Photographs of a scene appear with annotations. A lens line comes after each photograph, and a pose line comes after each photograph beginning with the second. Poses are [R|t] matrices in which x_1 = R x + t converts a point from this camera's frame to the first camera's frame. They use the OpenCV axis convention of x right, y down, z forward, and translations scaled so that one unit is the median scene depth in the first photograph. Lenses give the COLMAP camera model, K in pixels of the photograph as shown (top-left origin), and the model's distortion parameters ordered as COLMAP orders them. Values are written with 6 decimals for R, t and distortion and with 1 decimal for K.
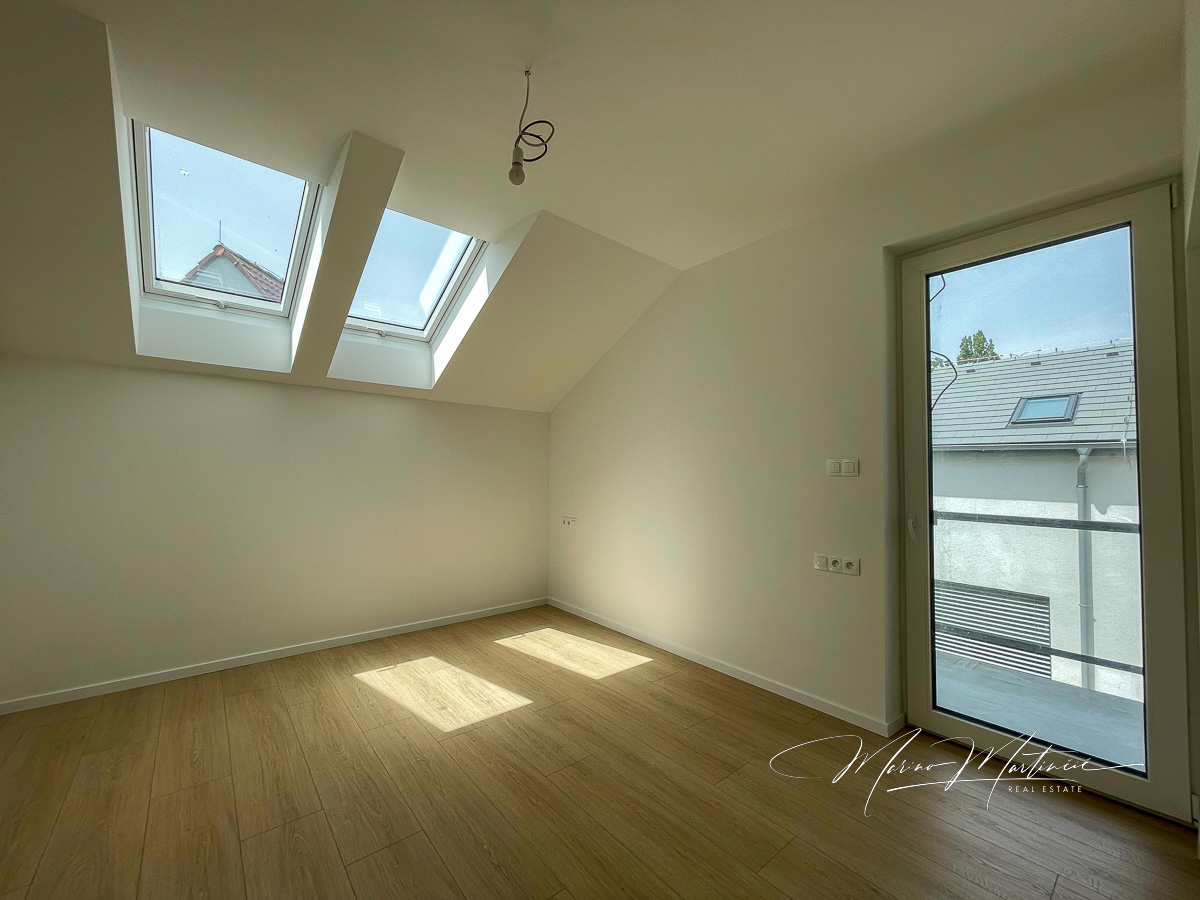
lens RADIAL K [[484.6, 0, 606.2], [0, 484.6, 453.1], [0, 0, 1]] dist [-0.003286, -0.000051]
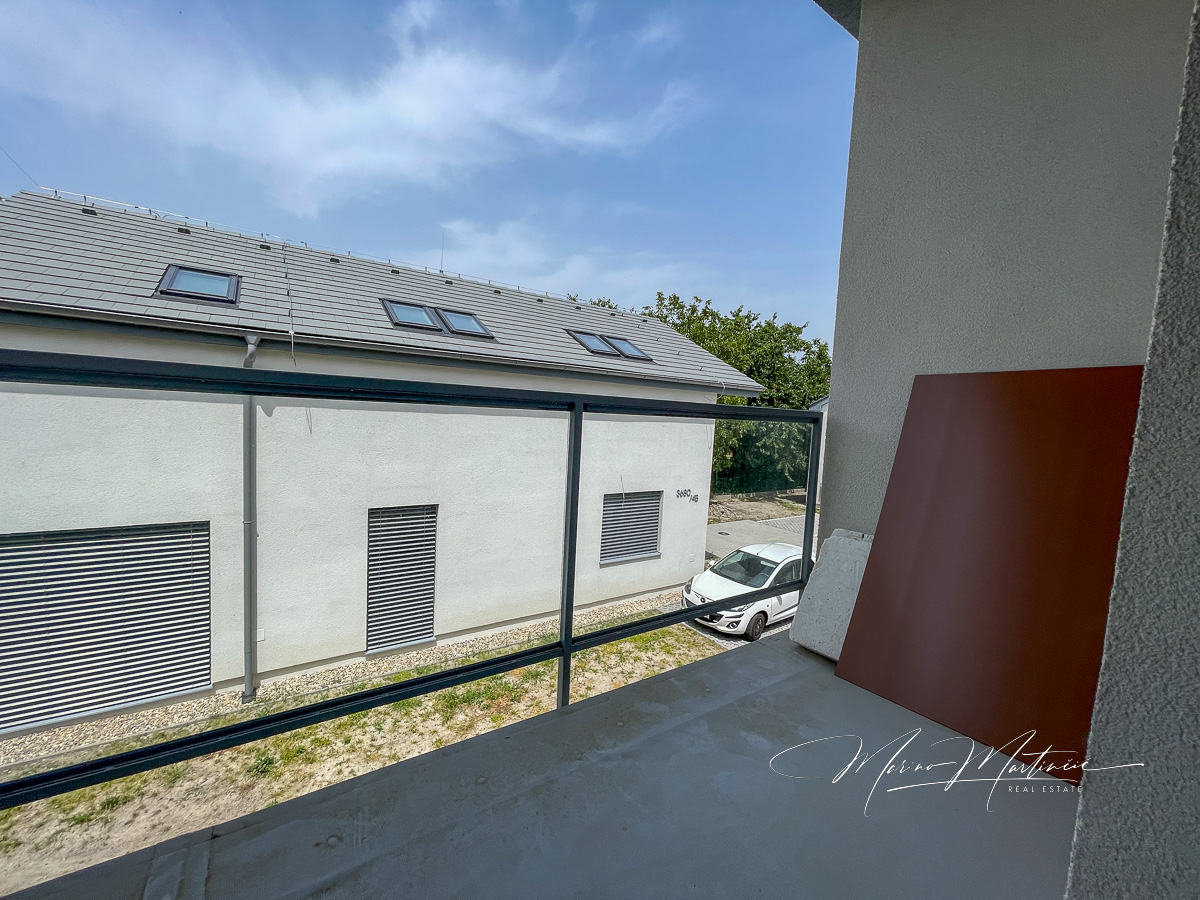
lens RADIAL K [[482.1, 0, 587.1], [0, 482.1, 452.4], [0, 0, 1]] dist [-0.005582, 0.000410]
pose [[0.095720, -0.072569, 0.992760, 0.462658], [-0.076548, 0.993849, 0.080029, 0.175859], [-0.992461, -0.083654, 0.089576, 0.754059]]
